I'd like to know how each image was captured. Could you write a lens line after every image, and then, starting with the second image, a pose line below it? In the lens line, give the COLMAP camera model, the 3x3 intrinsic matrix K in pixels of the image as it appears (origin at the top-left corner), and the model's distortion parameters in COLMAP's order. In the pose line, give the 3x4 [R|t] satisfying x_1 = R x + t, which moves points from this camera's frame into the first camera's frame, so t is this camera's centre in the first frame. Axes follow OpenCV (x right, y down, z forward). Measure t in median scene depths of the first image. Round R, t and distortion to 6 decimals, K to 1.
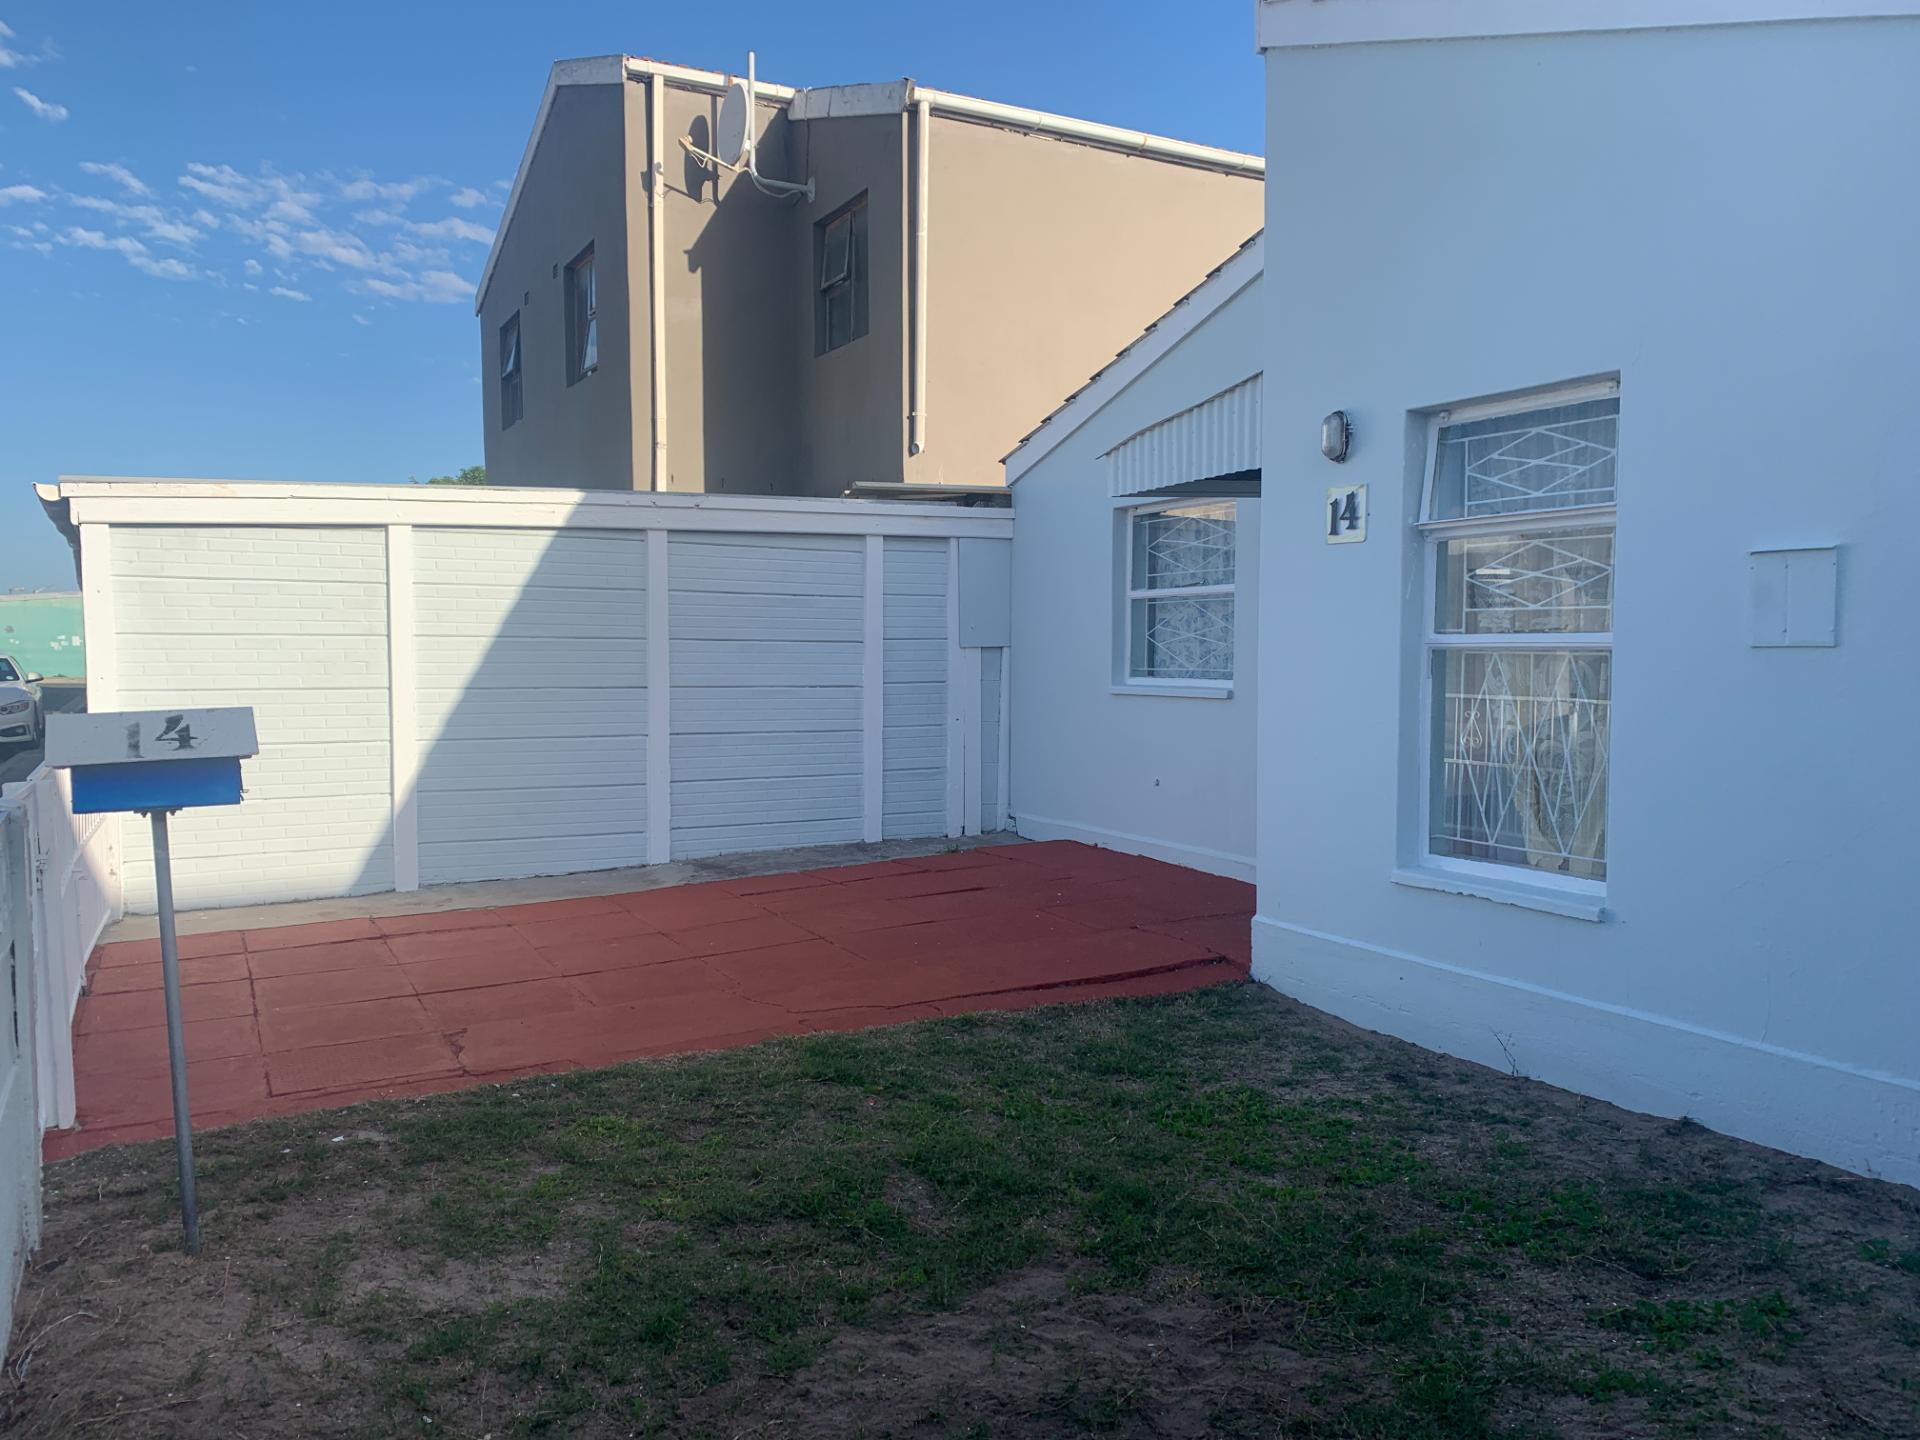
lens RADIAL K [[1456.7, 0, 959.4], [0, 1456.7, 762.7], [0, 0, 1]] dist [0.003861, -0.001932]
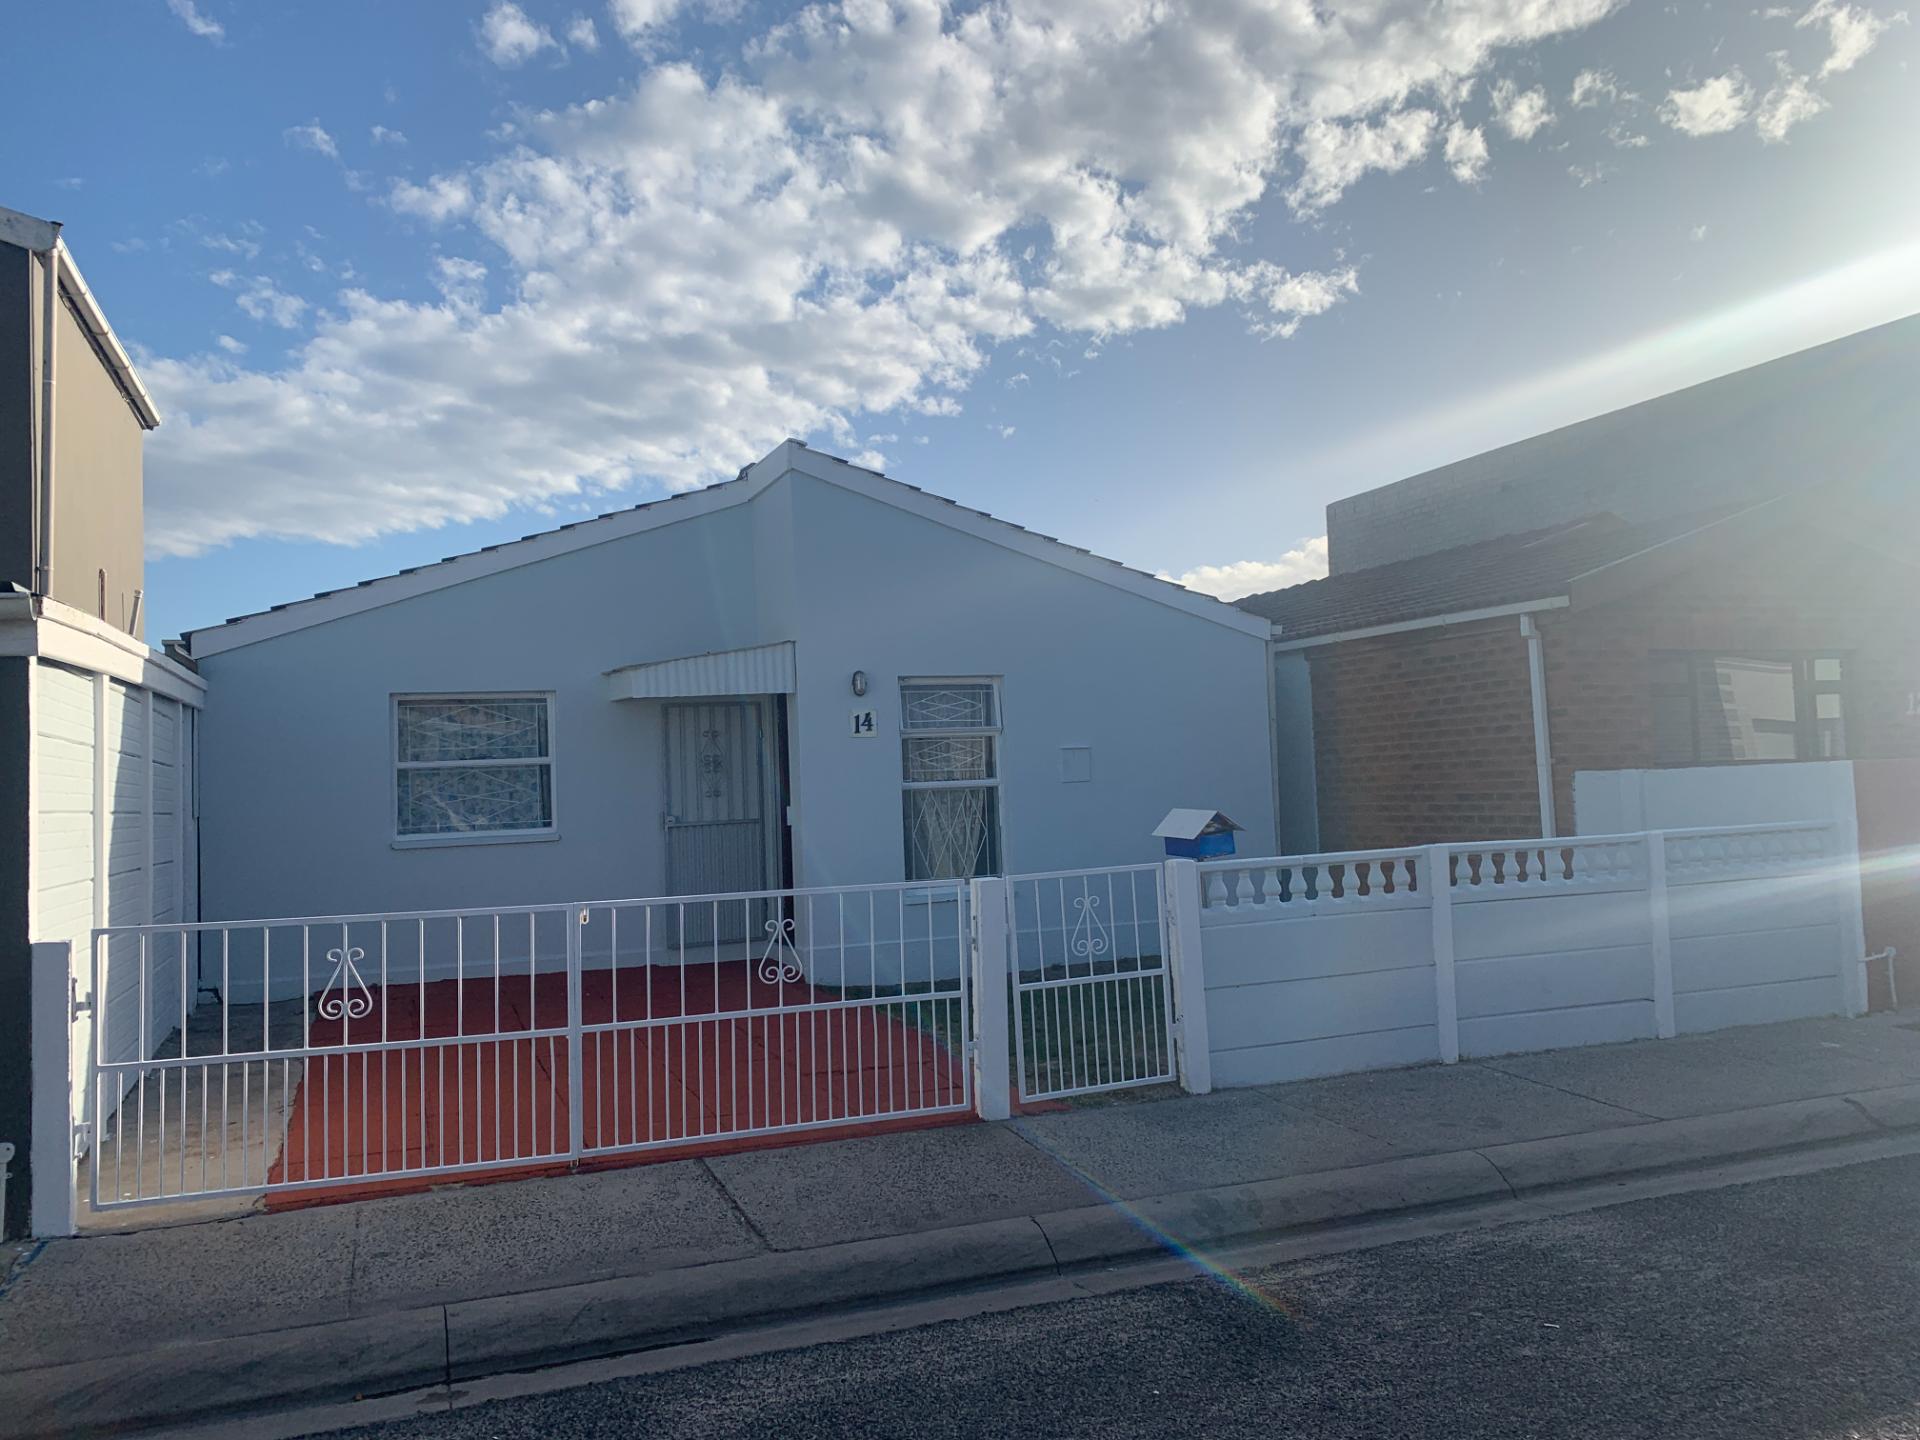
lens RADIAL K [[1455.6, 0, 949.3], [0, 1455.6, 707.2], [0, 0, 1]] dist [0.024911, -0.010100]
pose [[0.134231, 0.045147, 0.989921, -1.650771], [0.117037, 0.991248, -0.061078, -0.058422], [-0.984014, 0.124056, 0.127772, 0.632232]]
